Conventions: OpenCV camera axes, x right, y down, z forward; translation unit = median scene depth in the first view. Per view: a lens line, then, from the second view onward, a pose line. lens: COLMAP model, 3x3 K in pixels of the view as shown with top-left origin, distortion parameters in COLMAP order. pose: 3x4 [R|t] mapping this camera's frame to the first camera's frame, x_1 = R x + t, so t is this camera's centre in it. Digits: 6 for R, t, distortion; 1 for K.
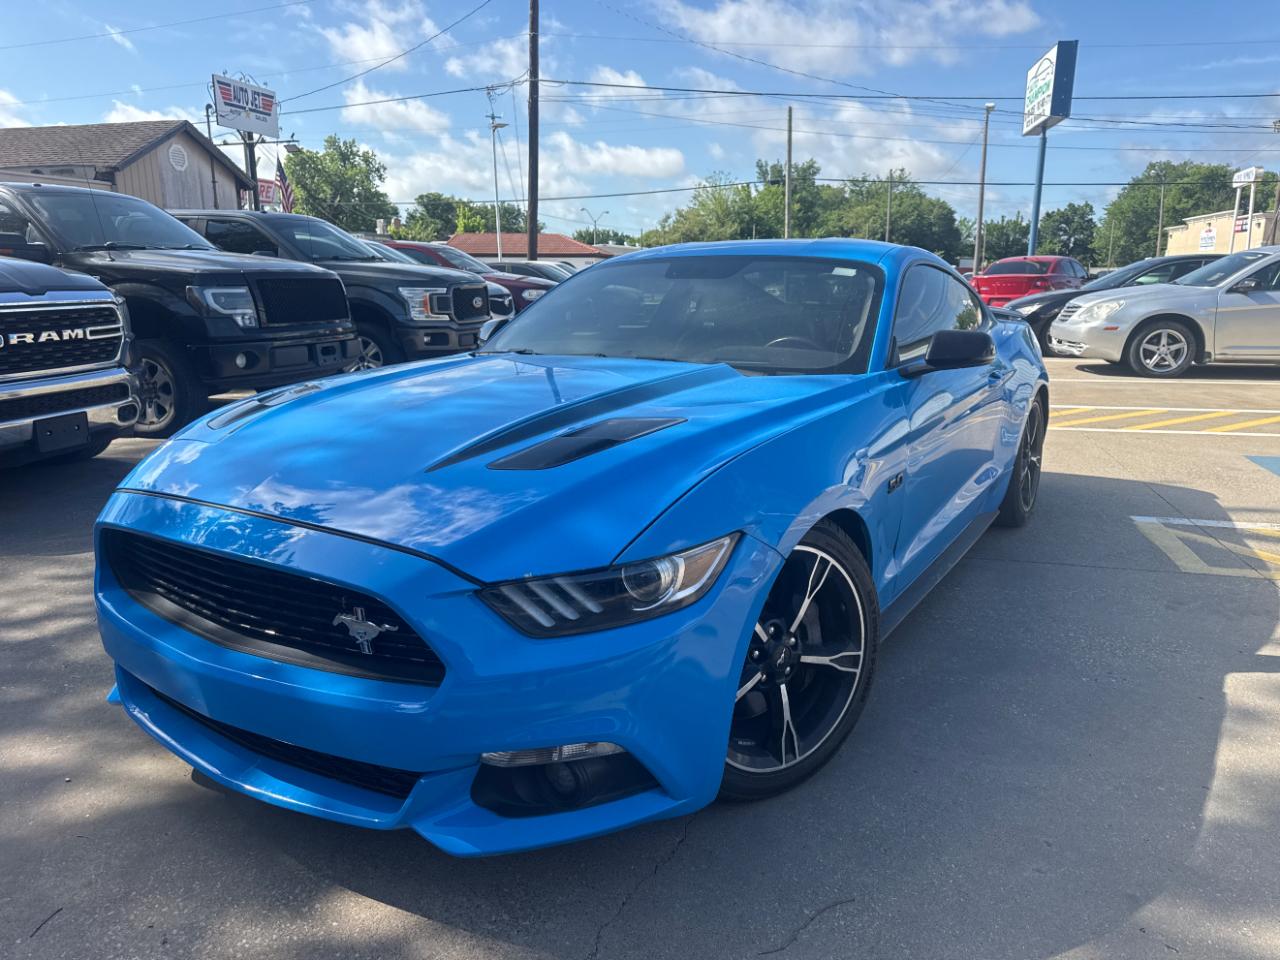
lens RADIAL K [[910.5, 0, 636.9], [0, 910.5, 491.0], [0, 0, 1]] dist [0.020129, -0.020696]
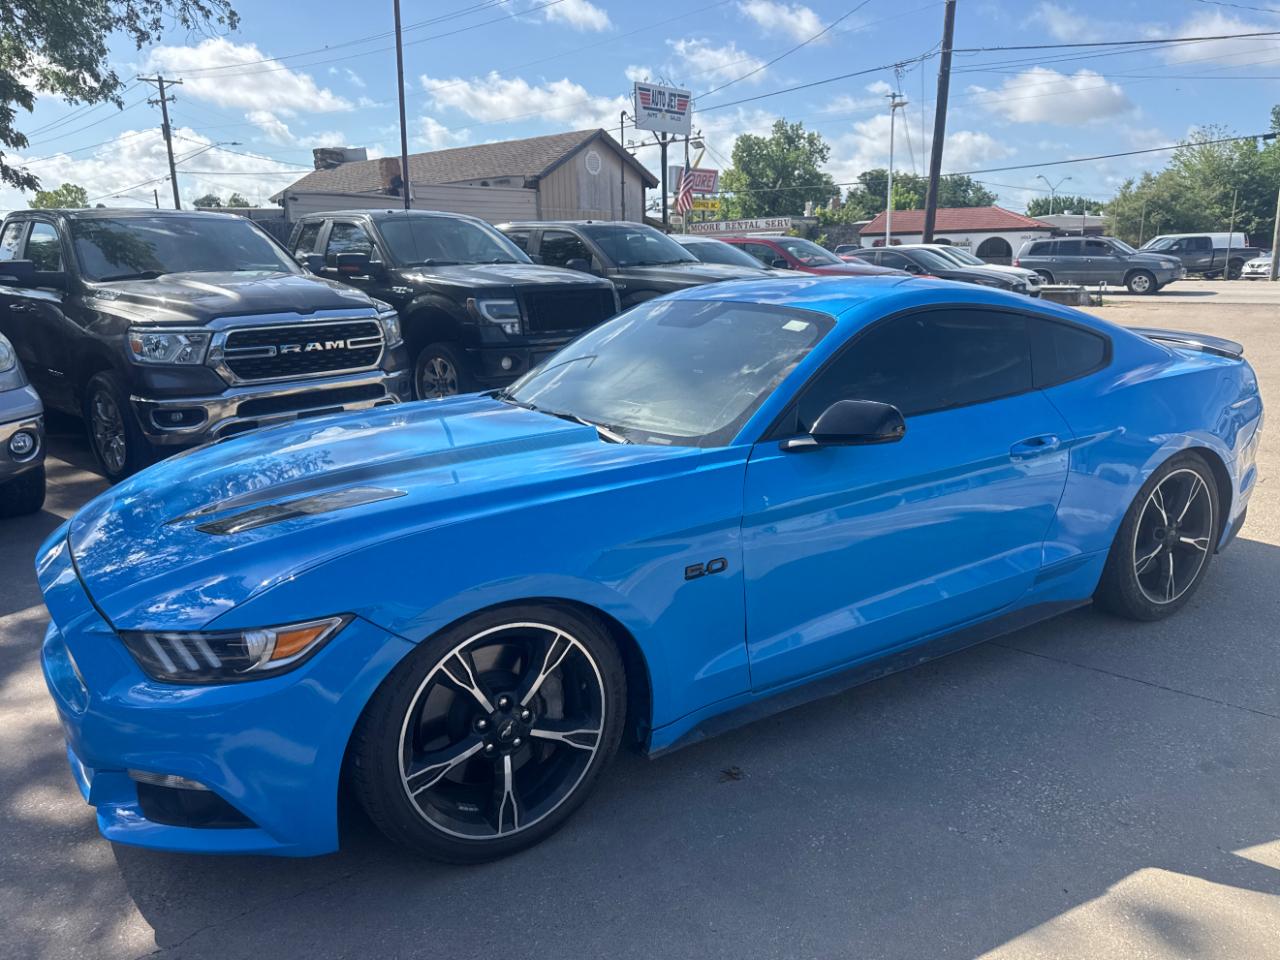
lens RADIAL K [[910.5, 0, 632.3], [0, 910.5, 493.7], [0, 0, 1]] dist [0.020129, -0.020696]
pose [[0.889353, 0.099332, -0.446300, 0.170070], [-0.087547, 0.995051, 0.047008, -0.033601], [0.448760, -0.002735, 0.893648, 0.036083]]
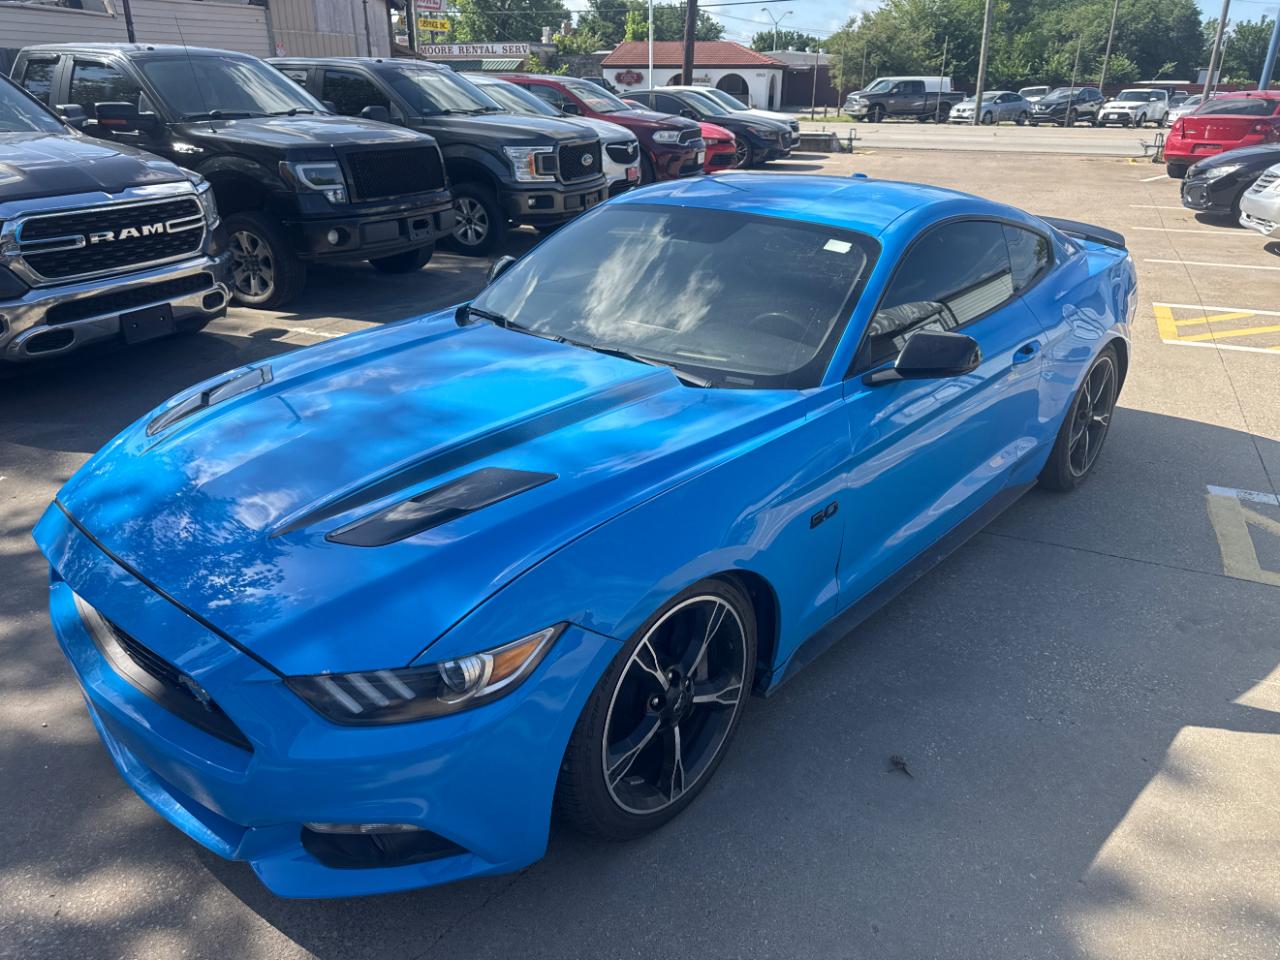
lens RADIAL K [[910.5, 0, 641.1], [0, 910.5, 487.4], [0, 0, 1]] dist [0.020129, -0.020696]
pose [[0.983439, 0.079275, -0.162985, 0.068196], [-0.047805, 0.980881, 0.188645, -0.055888], [0.174823, -0.177729, 0.968426, 0.015585]]
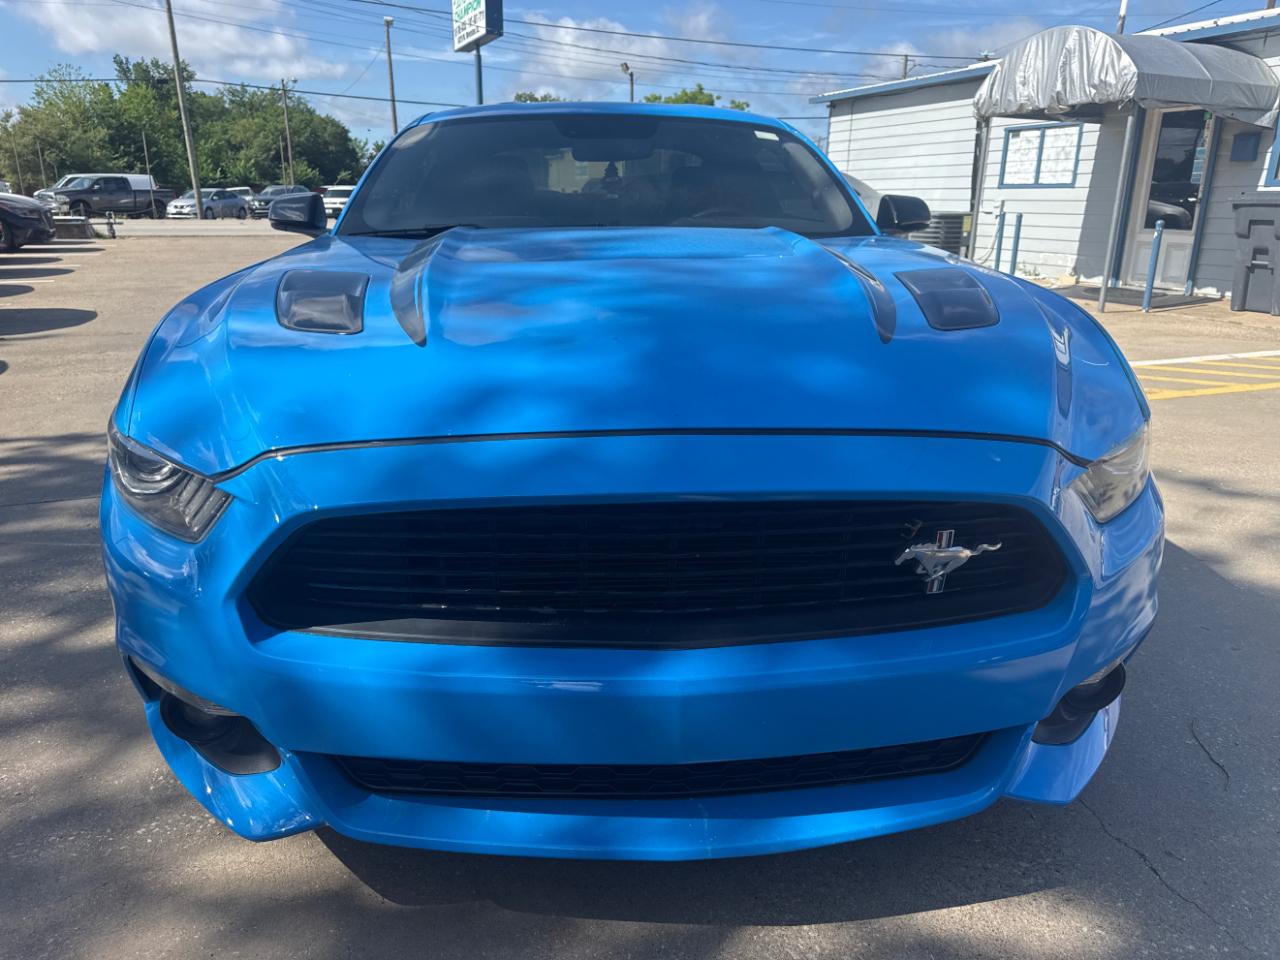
lens RADIAL K [[910.5, 0, 636.4], [0, 910.5, 491.3], [0, 0, 1]] dist [0.020129, -0.020696]
pose [[0.809242, -0.171309, 0.561944, -0.157720], [0.127254, 0.984945, 0.117007, -0.002236], [-0.573528, -0.023177, 0.818858, 0.100390]]
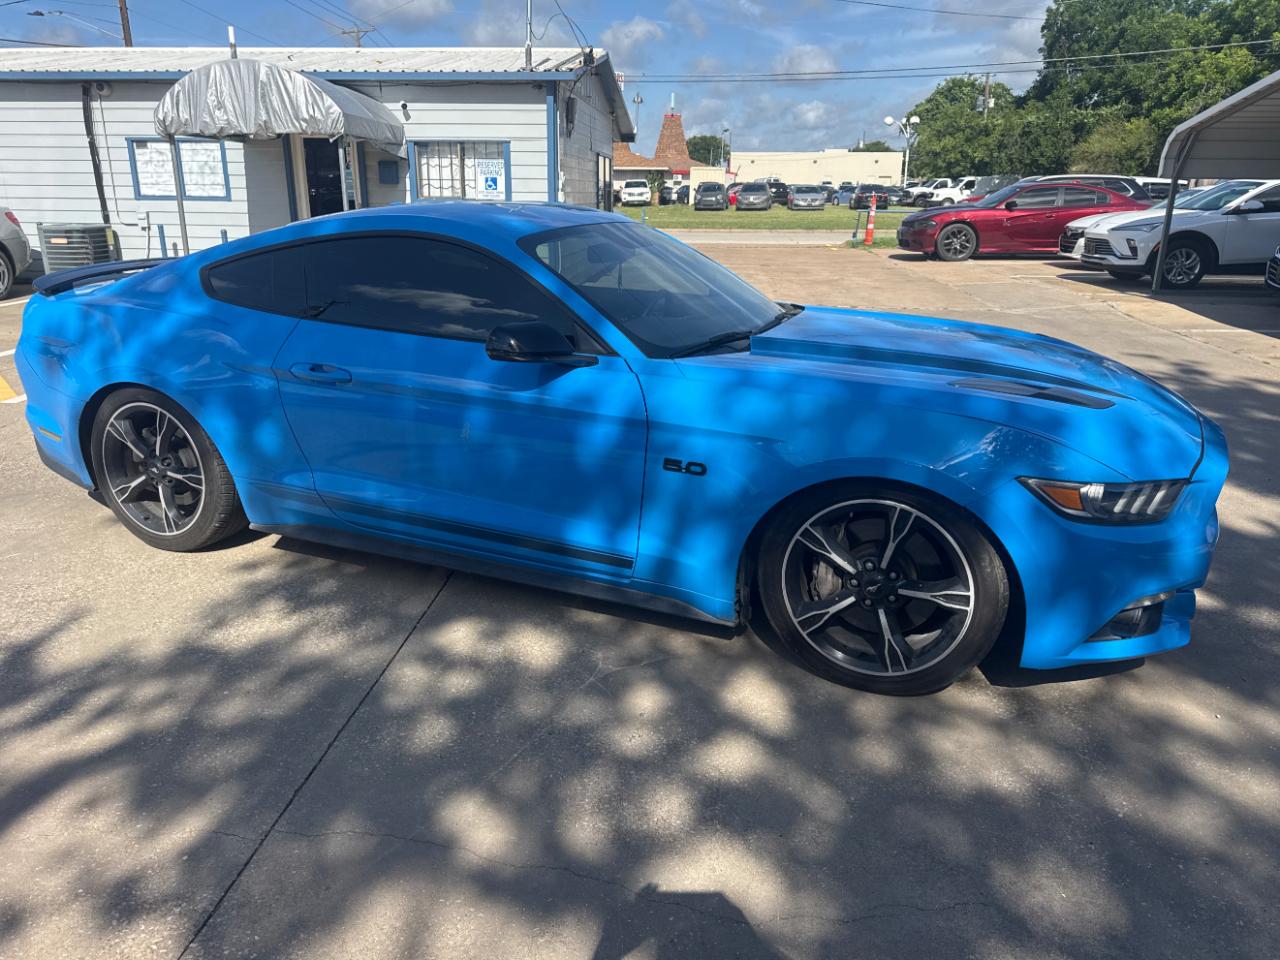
lens RADIAL K [[910.5, 0, 652.3], [0, 910.5, 478.4], [0, 0, 1]] dist [0.020129, -0.020696]
pose [[-0.174999, -0.297753, 0.938466, -0.348987], [0.217572, 0.917915, 0.331804, -0.116795], [-0.960228, 0.262250, -0.095852, 0.411150]]
